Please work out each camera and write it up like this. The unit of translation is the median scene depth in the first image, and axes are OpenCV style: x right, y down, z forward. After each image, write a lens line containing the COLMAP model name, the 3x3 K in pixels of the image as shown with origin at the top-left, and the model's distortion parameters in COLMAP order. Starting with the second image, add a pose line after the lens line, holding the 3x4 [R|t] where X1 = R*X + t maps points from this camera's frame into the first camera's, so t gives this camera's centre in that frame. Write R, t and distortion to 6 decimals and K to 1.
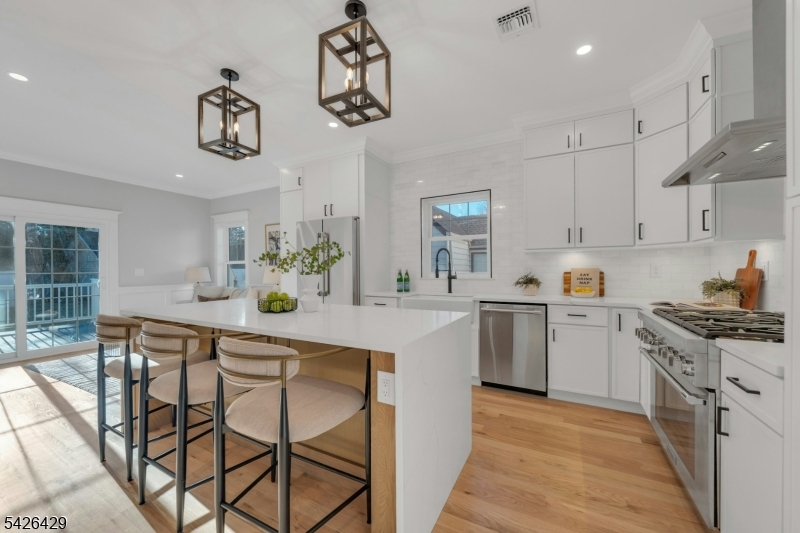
lens RADIAL K [[297.7, 0, 403.6], [0, 297.7, 271.6], [0, 0, 1]] dist [-0.003107, -0.000254]
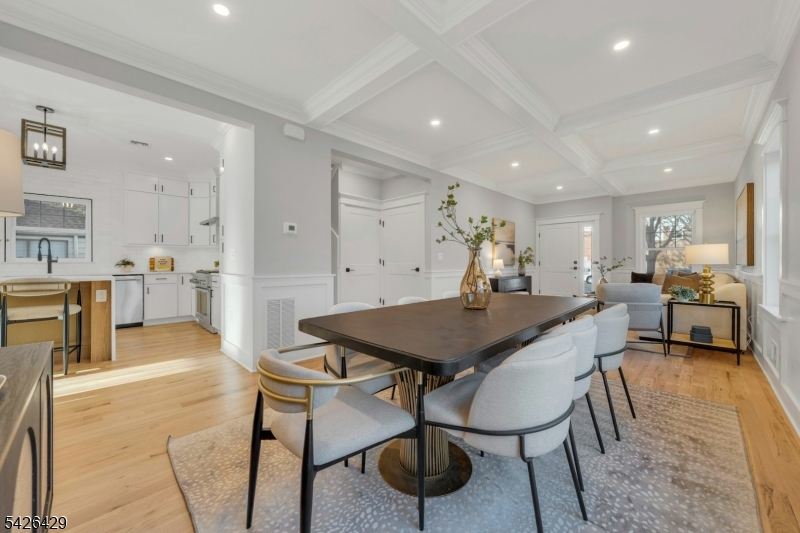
lens RADIAL K [[297.7, 0, 399.0], [0, 297.7, 258.7], [0, 0, 1]] dist [-0.003107, -0.000254]
pose [[0.284976, 0.016867, 0.958386, -0.639508], [0.009433, 0.999747, -0.020400, 0.048930], [-0.958488, 0.014854, 0.284745, -0.801878]]
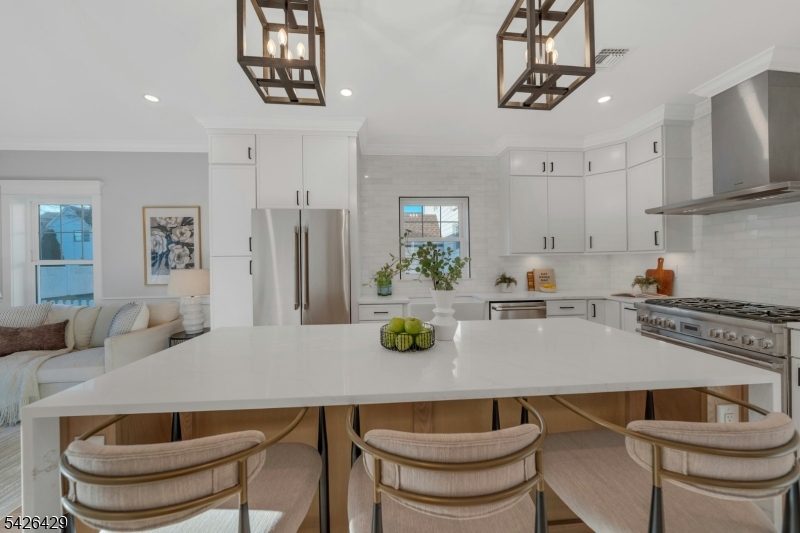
lens RADIAL K [[273.1, 0, 396.0], [0, 273.1, 264.2], [0, 0, 1]] dist [-0.000656, -0.000088]
pose [[0.853831, -0.008760, 0.520477, -0.459514], [0.012161, 0.999921, -0.003121, -0.029749], [-0.520409, 0.008994, 0.853870, 0.287857]]
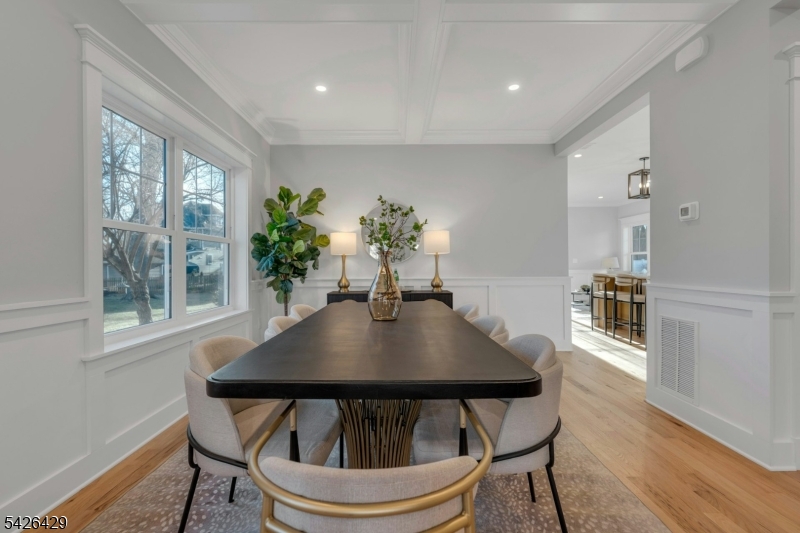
lens RADIAL K [[346.4, 0, 400.9], [0, 346.4, 265.6], [0, 0, 1]] dist [-0.002395, -0.000099]
pose [[0.464899, 0.008663, -0.885321, 0.482066], [-0.007088, 0.999957, 0.006063, 0.037243], [0.885335, 0.003456, 0.464940, -1.029169]]
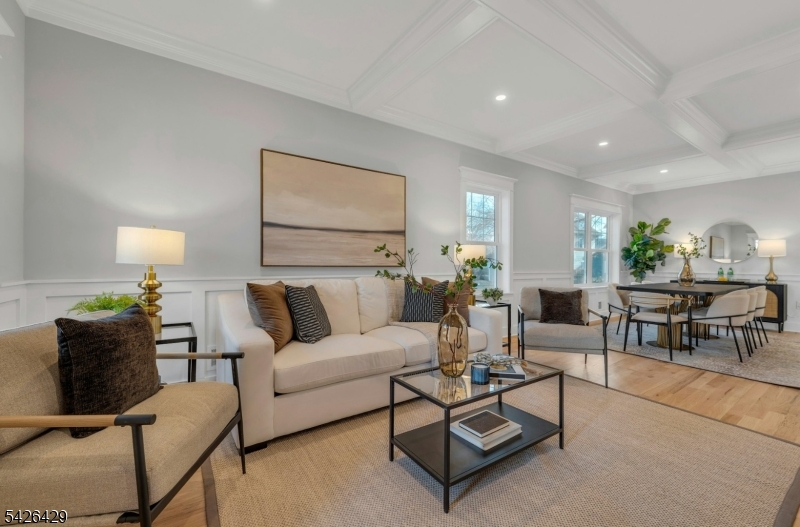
lens RADIAL K [[326.1, 0, 399.9], [0, 326.1, 261.4], [0, 0, 1]] dist [0.000513, 0.000004]
pose [[-0.479019, 0.001881, -0.877803, 1.679815], [-0.011648, 0.999896, 0.008499, 0.034326], [0.877727, 0.014296, -0.478947, -1.169197]]
